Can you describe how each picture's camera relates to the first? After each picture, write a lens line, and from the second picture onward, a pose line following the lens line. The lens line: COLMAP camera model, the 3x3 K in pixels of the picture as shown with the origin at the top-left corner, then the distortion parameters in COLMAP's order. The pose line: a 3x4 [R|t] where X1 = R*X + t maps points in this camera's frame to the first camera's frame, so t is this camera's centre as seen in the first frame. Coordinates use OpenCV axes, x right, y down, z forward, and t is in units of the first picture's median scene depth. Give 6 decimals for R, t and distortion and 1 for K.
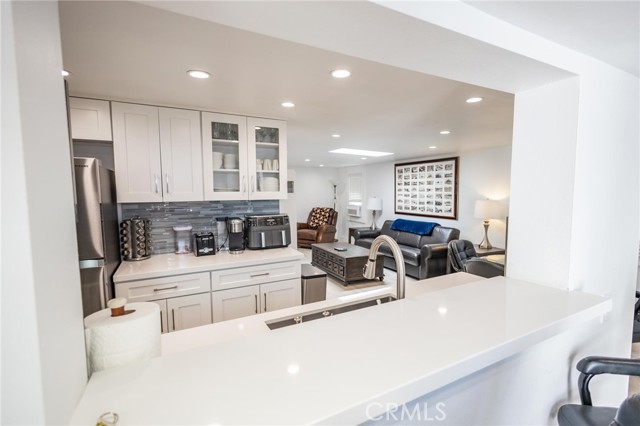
lens RADIAL K [[292.7, 0, 318.9], [0, 292.7, 211.8], [0, 0, 1]] dist [0.003563, -0.000294]
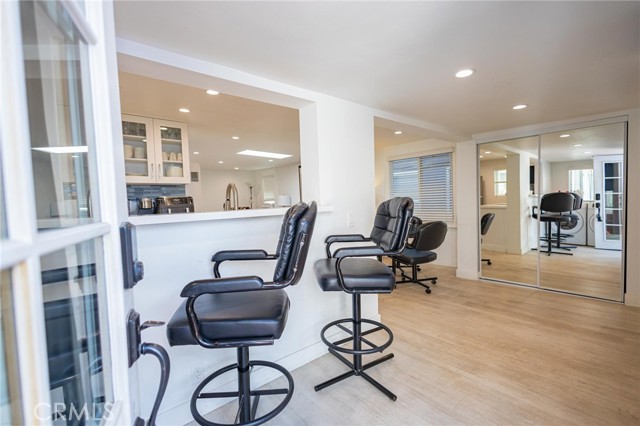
lens RADIAL K [[292.7, 0, 319.6], [0, 292.7, 213.7], [0, 0, 1]] dist [0.003563, -0.000294]
pose [[0.971583, -0.036224, 0.233912, 0.122342], [0.042892, 0.998804, -0.023482, 0.127137], [-0.232782, 0.032847, 0.971974, -0.335432]]
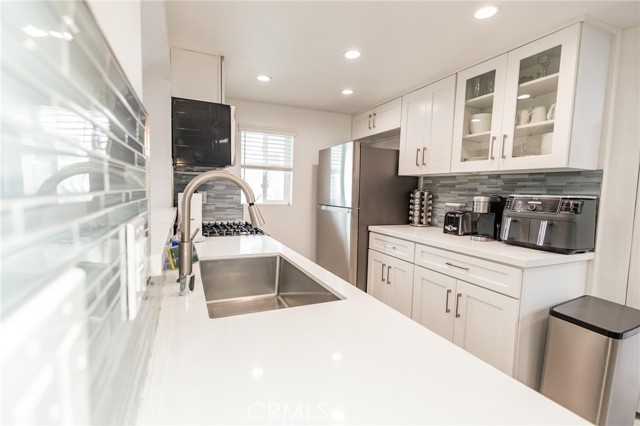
lens RADIAL K [[292.7, 0, 320.1], [0, 292.7, 211.5], [0, 0, 1]] dist [0.003563, -0.000294]
pose [[-0.046251, 0.081672, -0.995586, 0.422412], [-0.104952, 0.990739, 0.086150, 0.035846], [0.993401, 0.108473, -0.037251, 0.502399]]
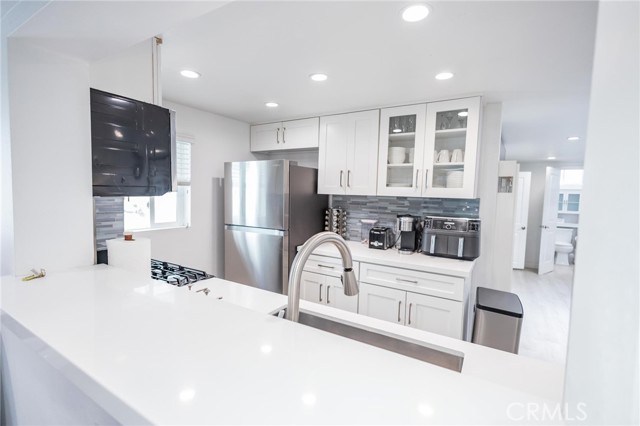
lens RADIAL K [[292.7, 0, 320.8], [0, 292.7, 211.6], [0, 0, 1]] dist [0.003563, -0.000294]
pose [[0.518954, 0.079658, -0.851082, 0.303632], [-0.097457, 0.994670, 0.033671, 0.002851], [0.849228, 0.065470, 0.523951, 0.230025]]
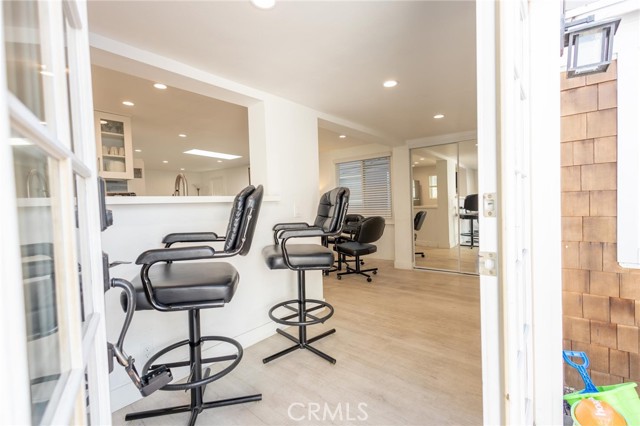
lens RADIAL K [[292.7, 0, 319.9], [0, 292.7, 215.1], [0, 0, 1]] dist [0.003563, -0.000294]
pose [[0.919439, -0.036998, 0.391488, 0.113177], [0.053965, 0.998016, -0.032421, 0.171240], [-0.389512, 0.050936, 0.919612, -0.401823]]
